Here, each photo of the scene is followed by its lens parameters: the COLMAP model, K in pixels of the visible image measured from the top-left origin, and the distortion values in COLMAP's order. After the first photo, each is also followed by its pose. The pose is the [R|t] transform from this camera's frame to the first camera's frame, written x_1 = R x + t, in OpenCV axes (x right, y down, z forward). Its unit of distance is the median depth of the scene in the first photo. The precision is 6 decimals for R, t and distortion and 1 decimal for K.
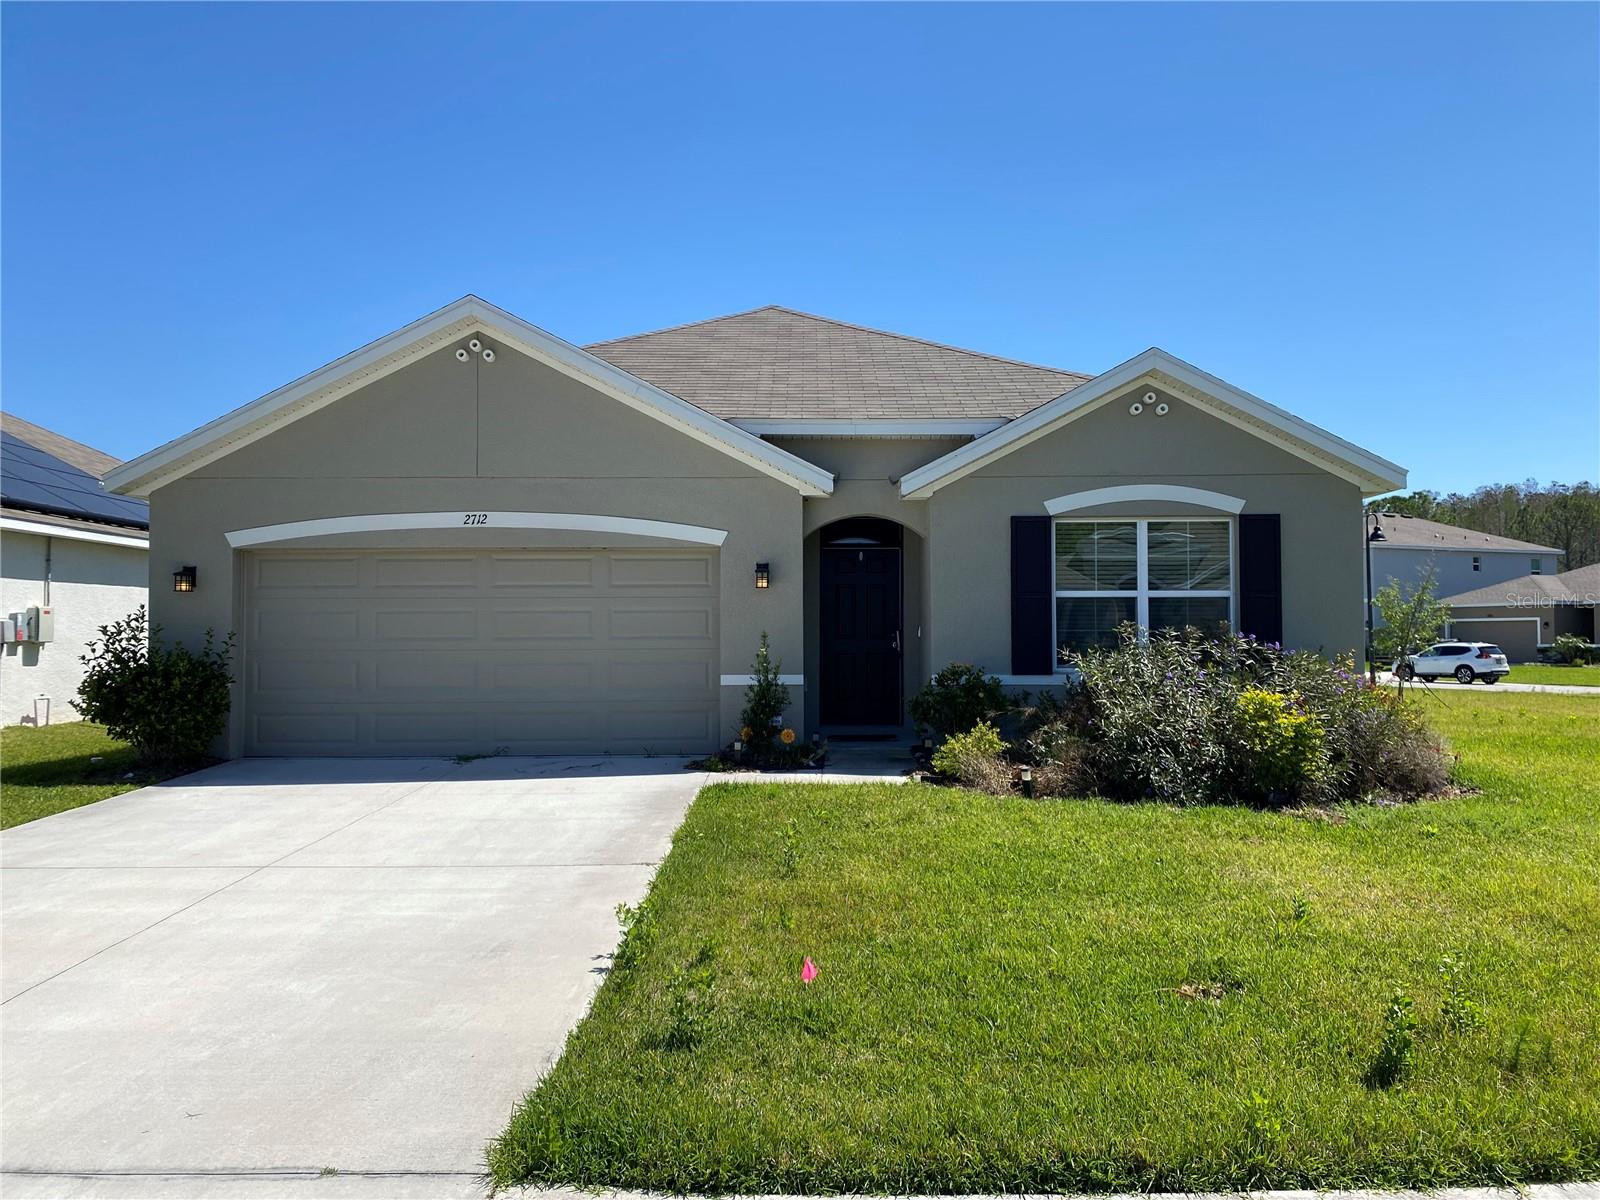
lens RADIAL K [[1192.0, 0, 800.0], [0, 1192.0, 600.0], [0, 0, 1]] dist [-0.000746, 0.004904]
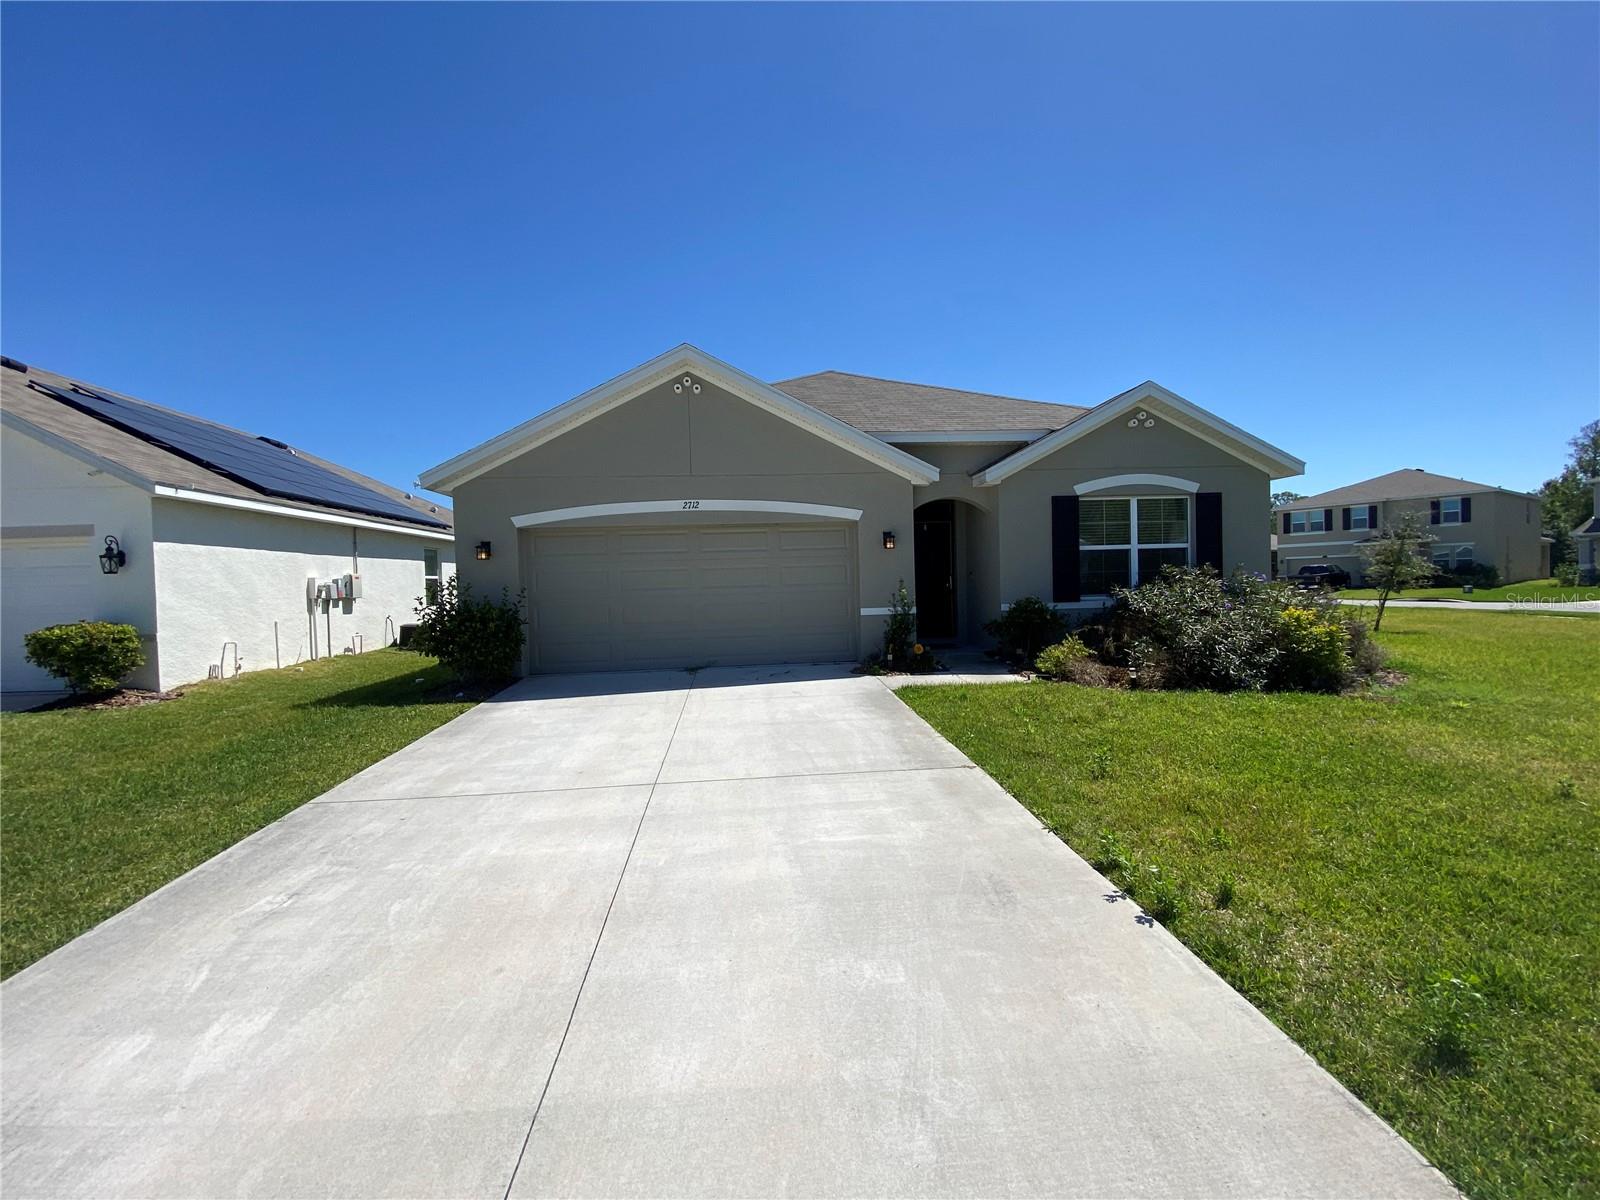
lens RADIAL K [[650.0, 0, 800.2], [0, 650.0, 592.7], [0, 0, 1]] dist [0.018323, -0.019570]
pose [[0.996747, -0.026640, 0.076058, -0.203588], [0.023011, 0.998573, 0.048202, 0.003235], [-0.077233, -0.046295, 0.995938, 0.206923]]
